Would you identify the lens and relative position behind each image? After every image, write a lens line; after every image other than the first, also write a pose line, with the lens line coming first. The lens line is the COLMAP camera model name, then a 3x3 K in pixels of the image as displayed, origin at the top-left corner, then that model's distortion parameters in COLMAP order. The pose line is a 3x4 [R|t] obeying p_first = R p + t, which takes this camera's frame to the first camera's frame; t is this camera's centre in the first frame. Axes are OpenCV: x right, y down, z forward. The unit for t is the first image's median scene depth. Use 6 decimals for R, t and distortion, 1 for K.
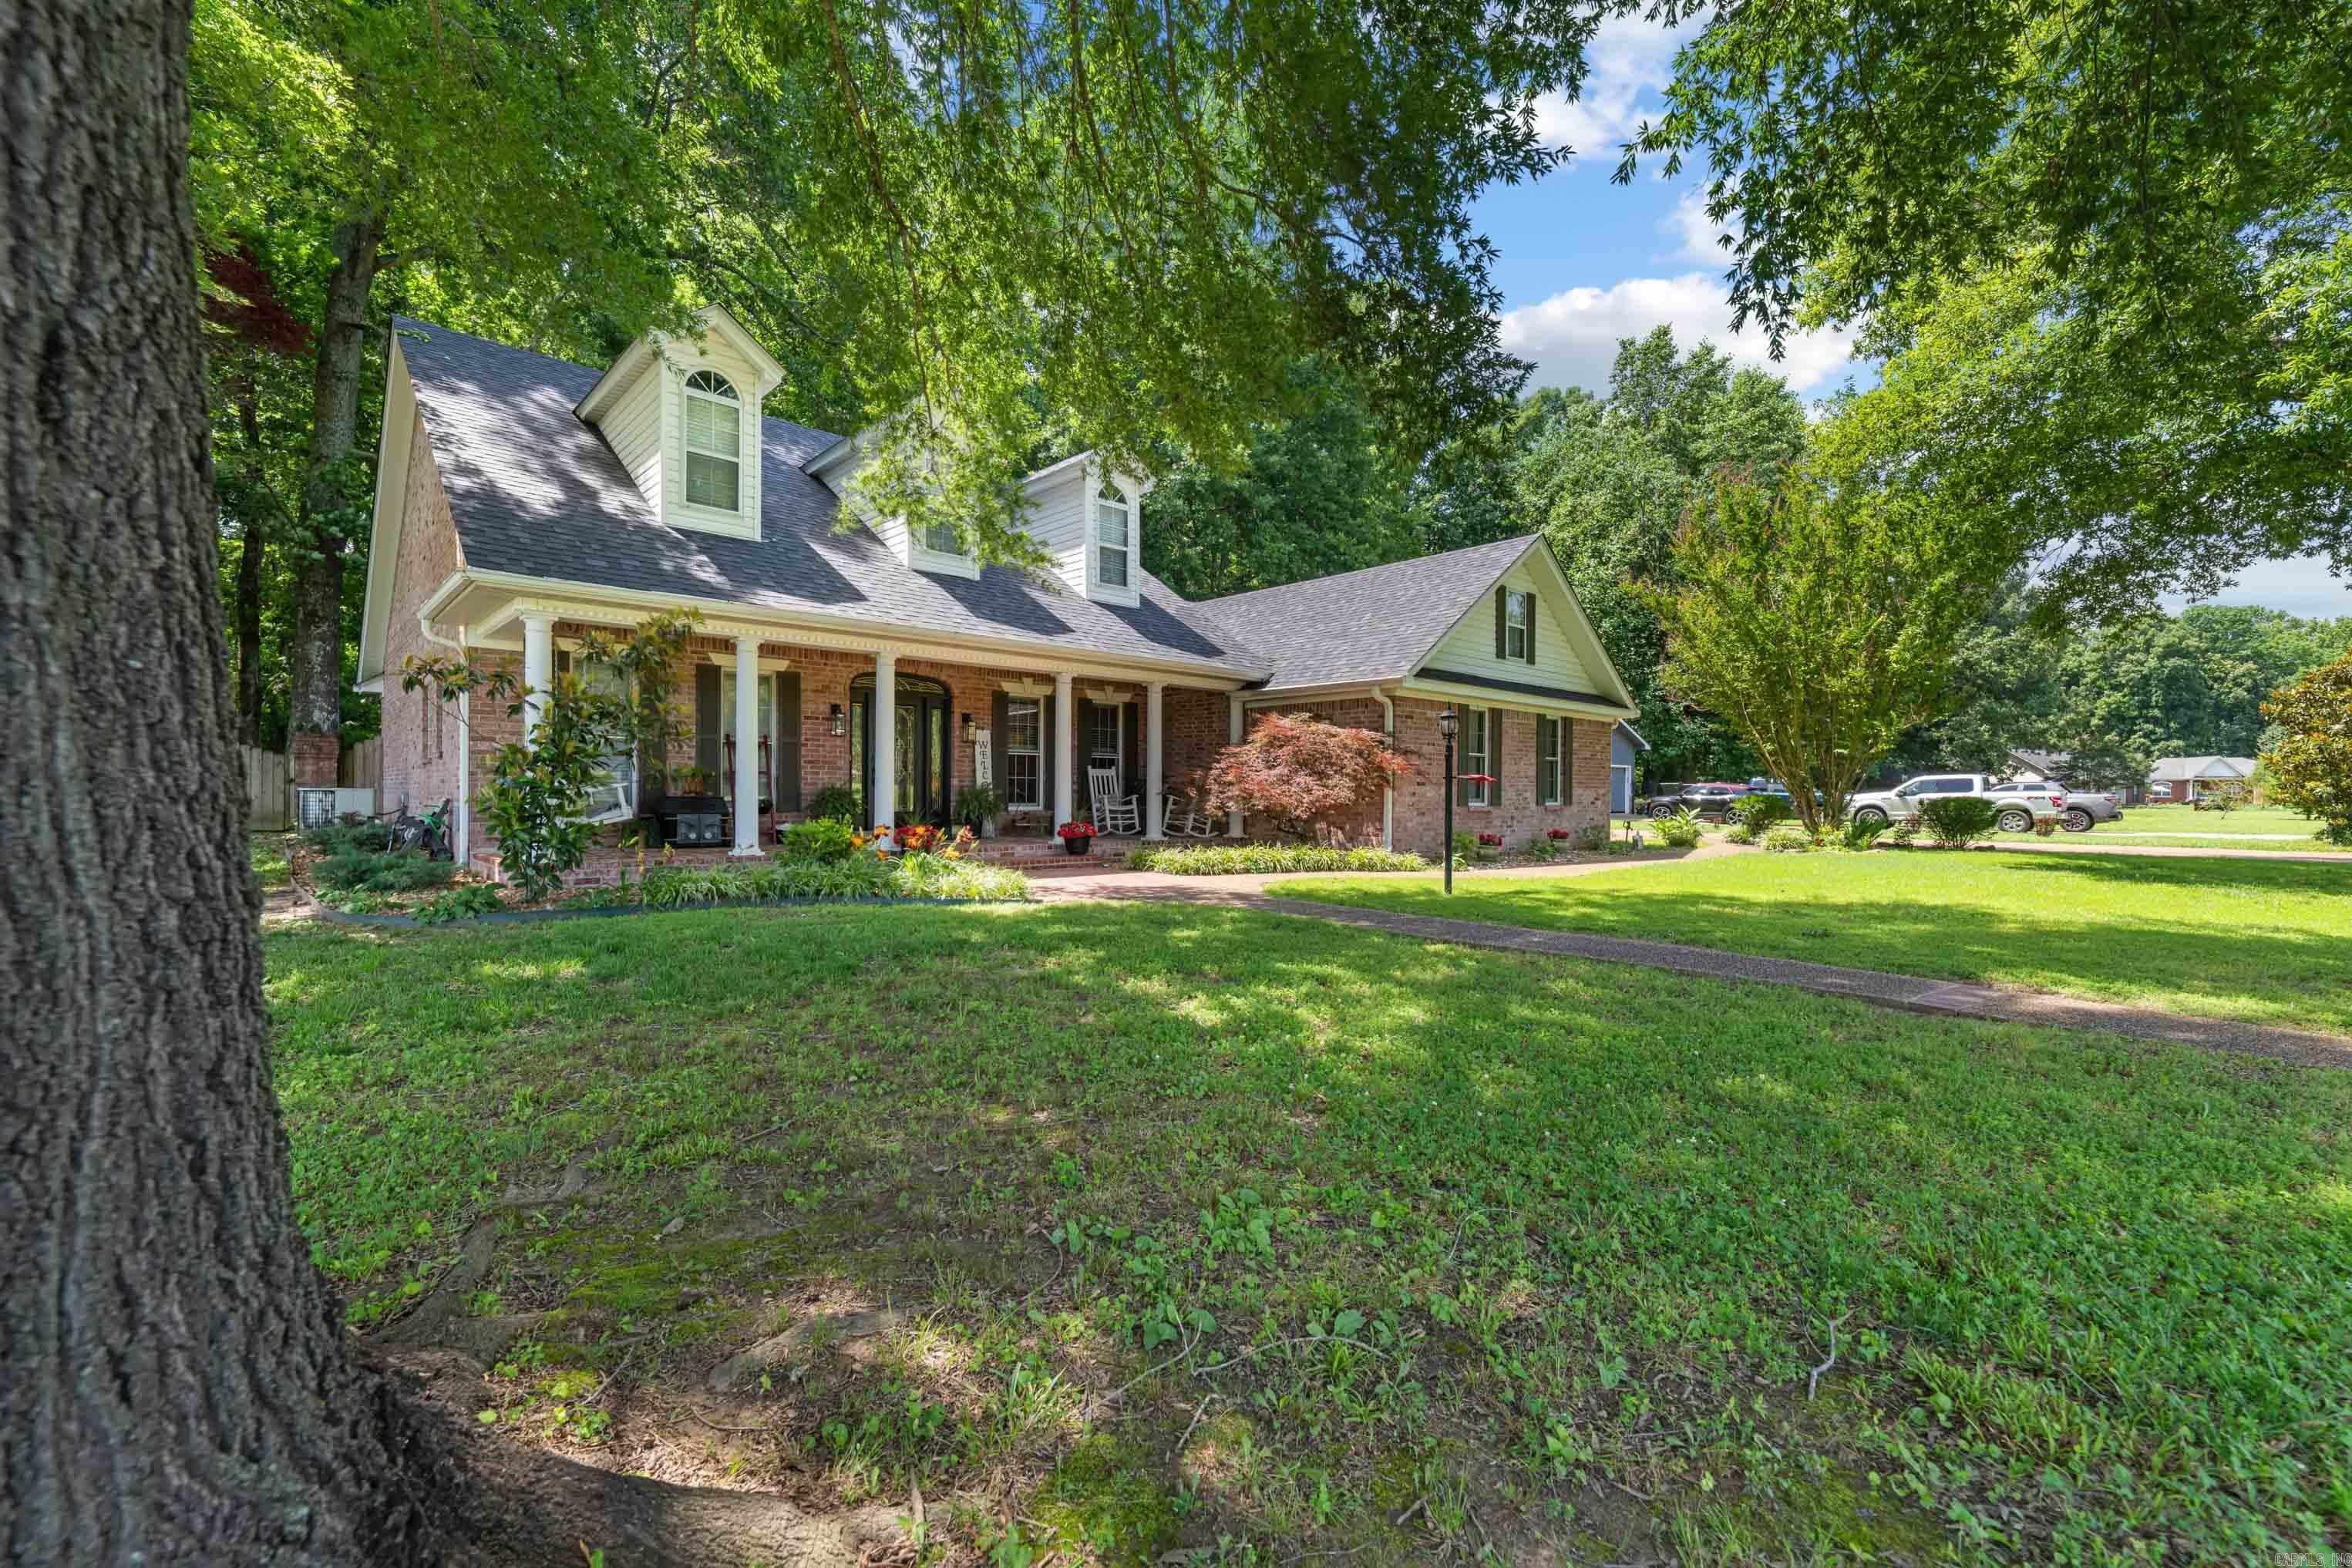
lens RADIAL K [[967.3, 0, 1198.8], [0, 967.3, 820.1], [0, 0, 1]] dist [-0.001929, 0.000468]
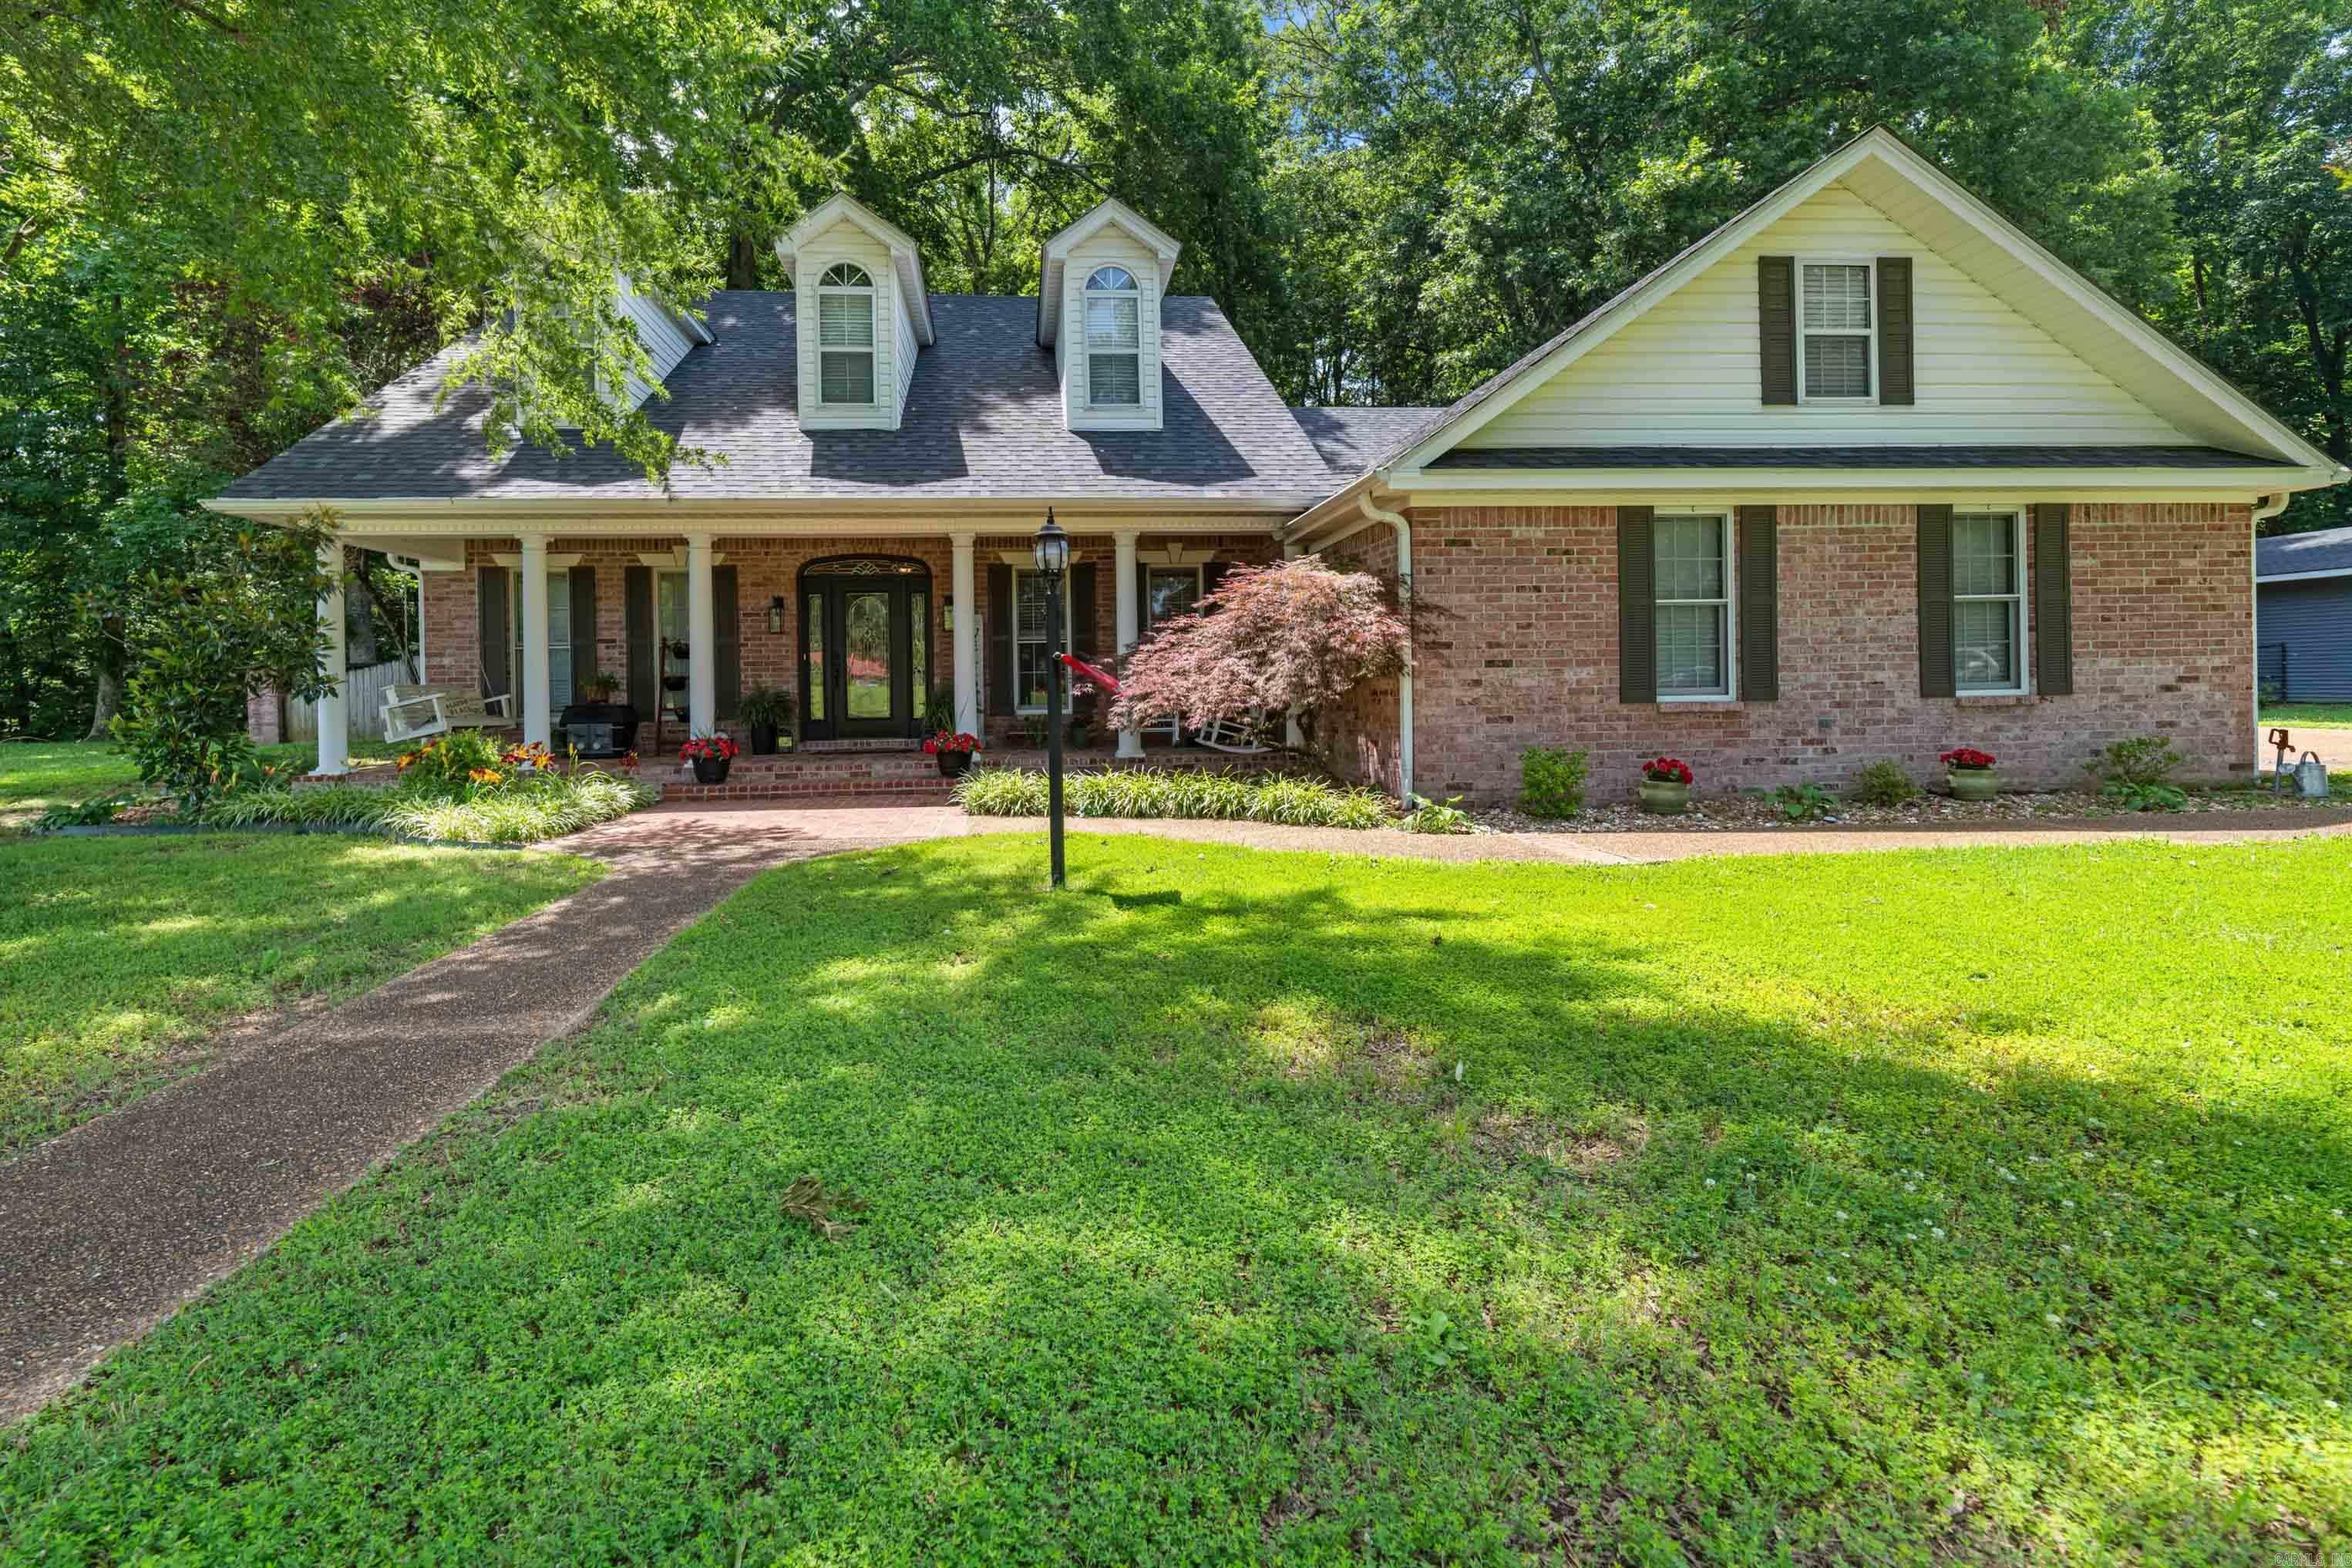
lens RADIAL K [[1064.0, 0, 1112.7], [0, 1064.0, 705.3], [0, 0, 1]] dist [0.001630, -0.002077]
pose [[0.776114, -0.010520, -0.630505, 0.436676], [0.004205, 0.999925, -0.011507, -0.008347], [0.630578, 0.006280, 0.776100, 0.405924]]
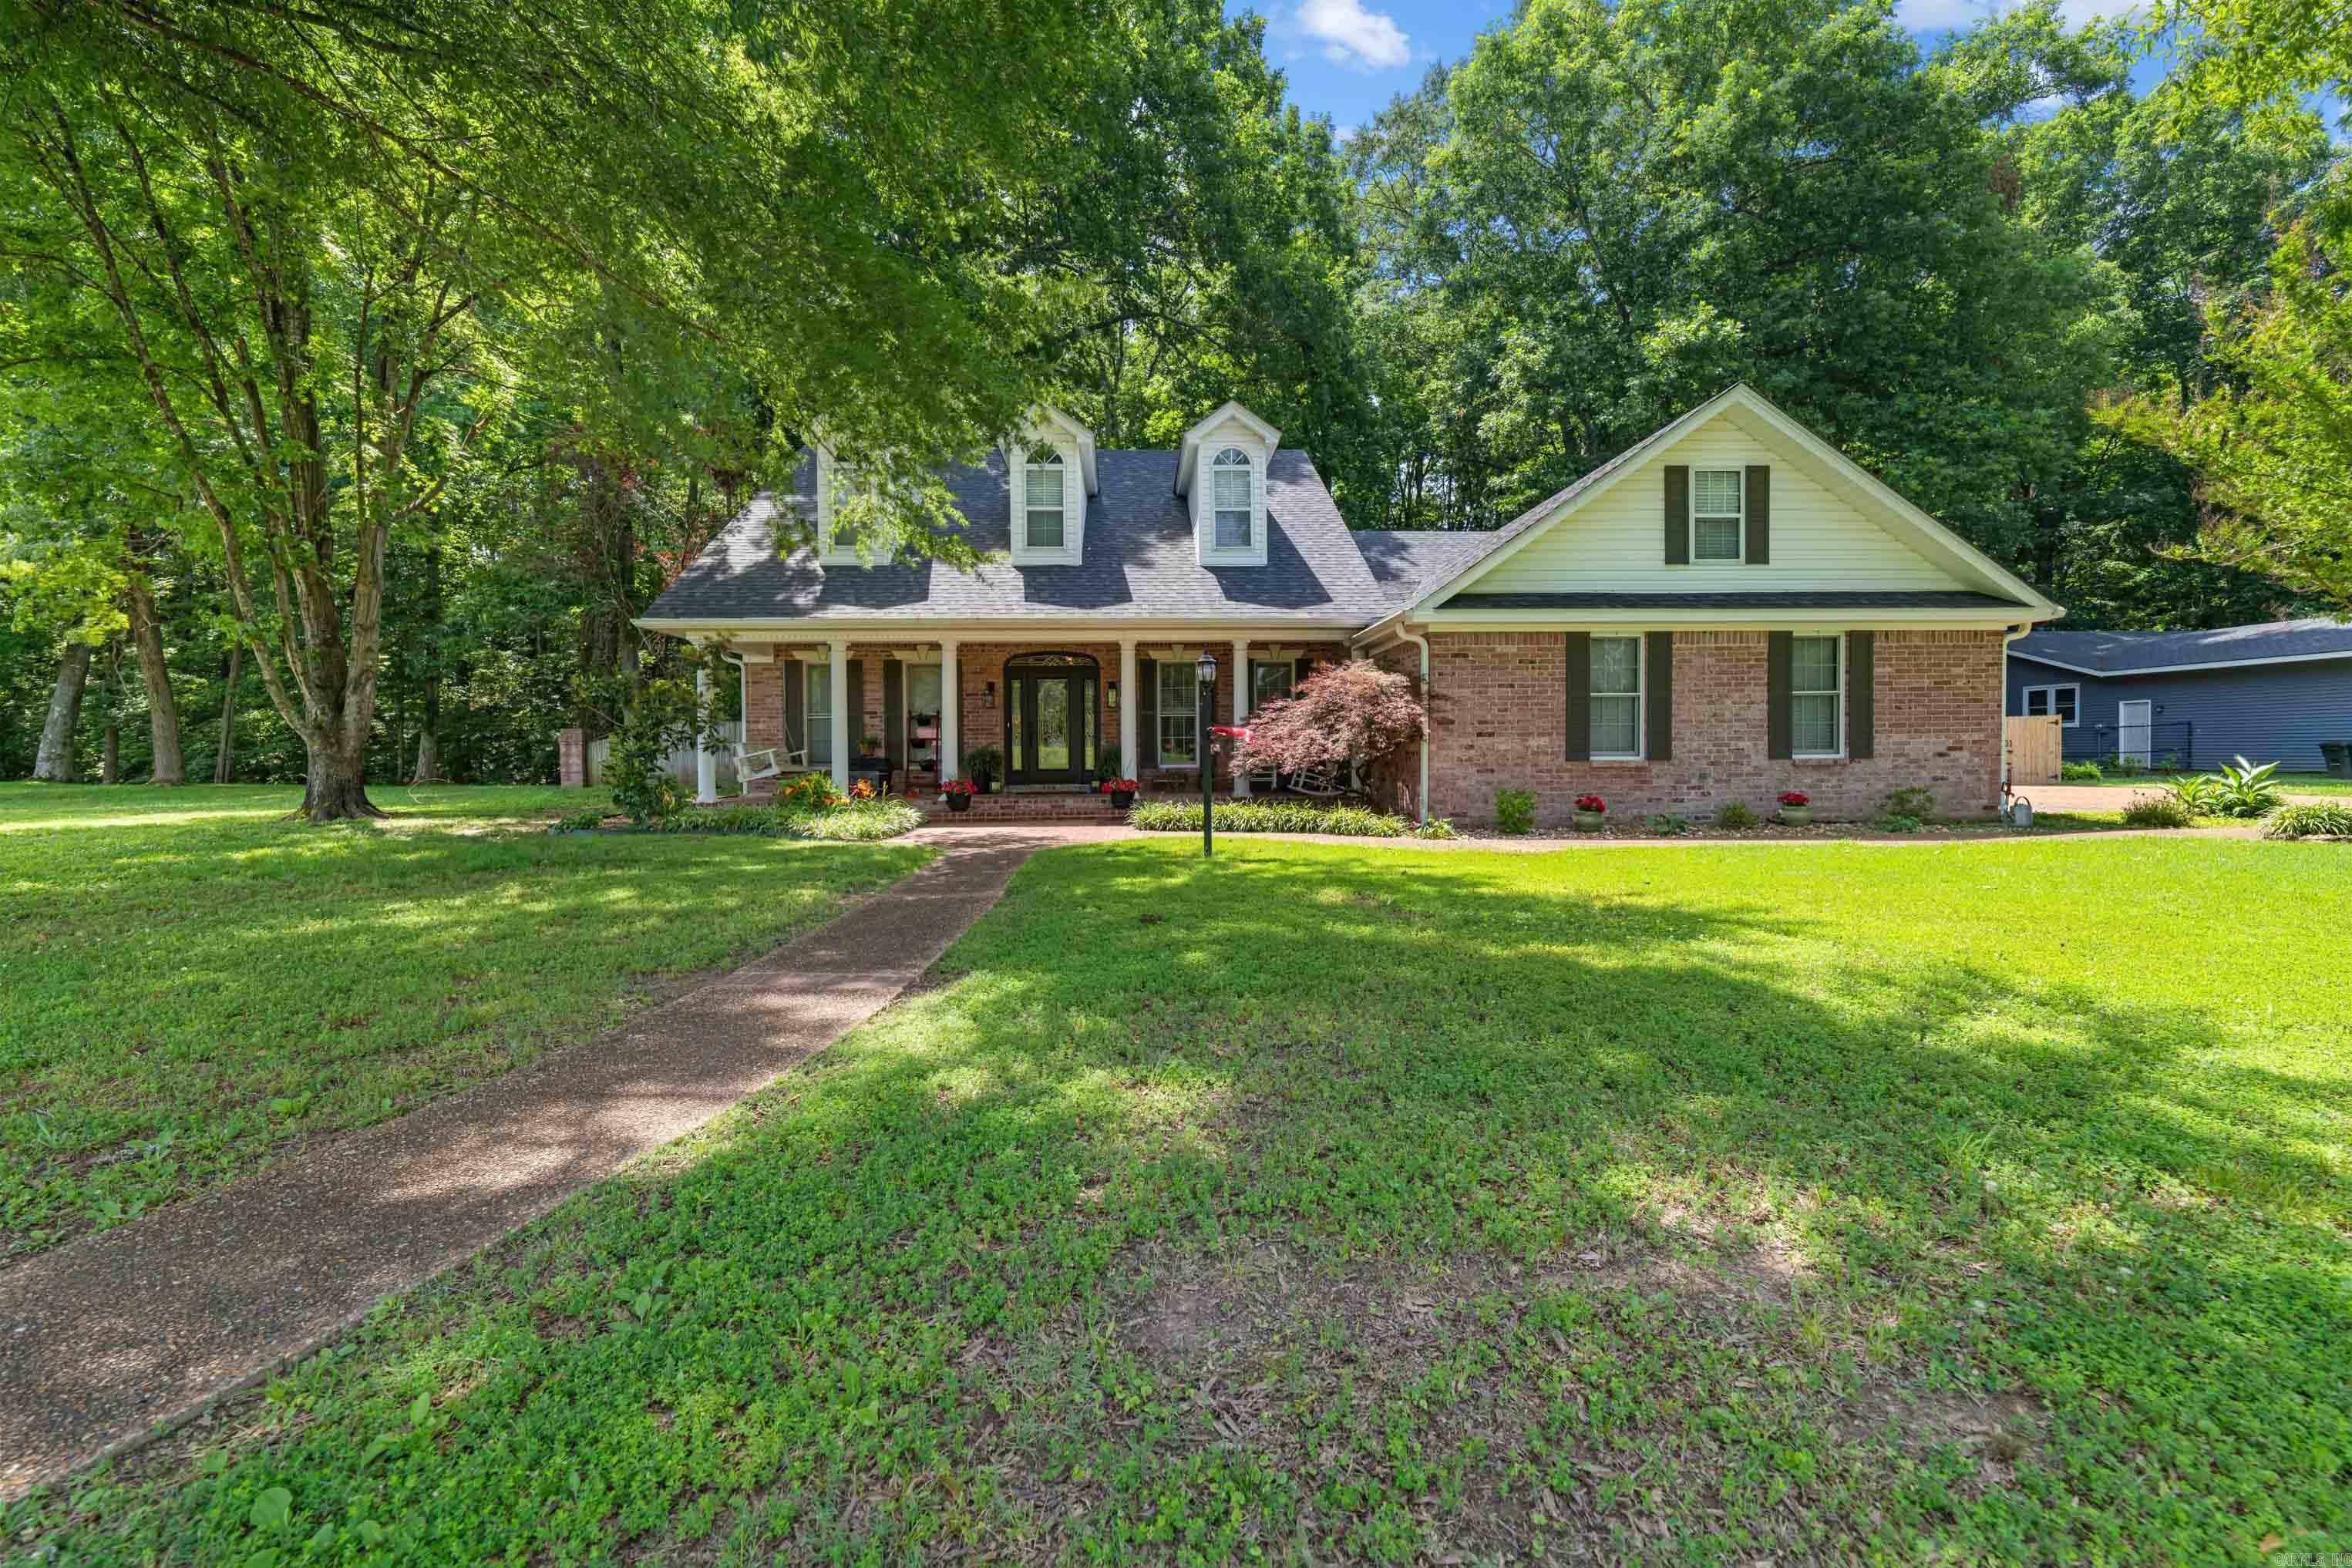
lens RADIAL K [[967.3, 0, 1191.8], [0, 967.3, 786.1], [0, 0, 1]] dist [-0.001929, 0.000468]
pose [[0.759875, 0.009783, -0.649996, 0.577666], [-0.004696, 0.999943, 0.009560, -0.000023], [0.650053, -0.004212, 0.759877, 0.208996]]
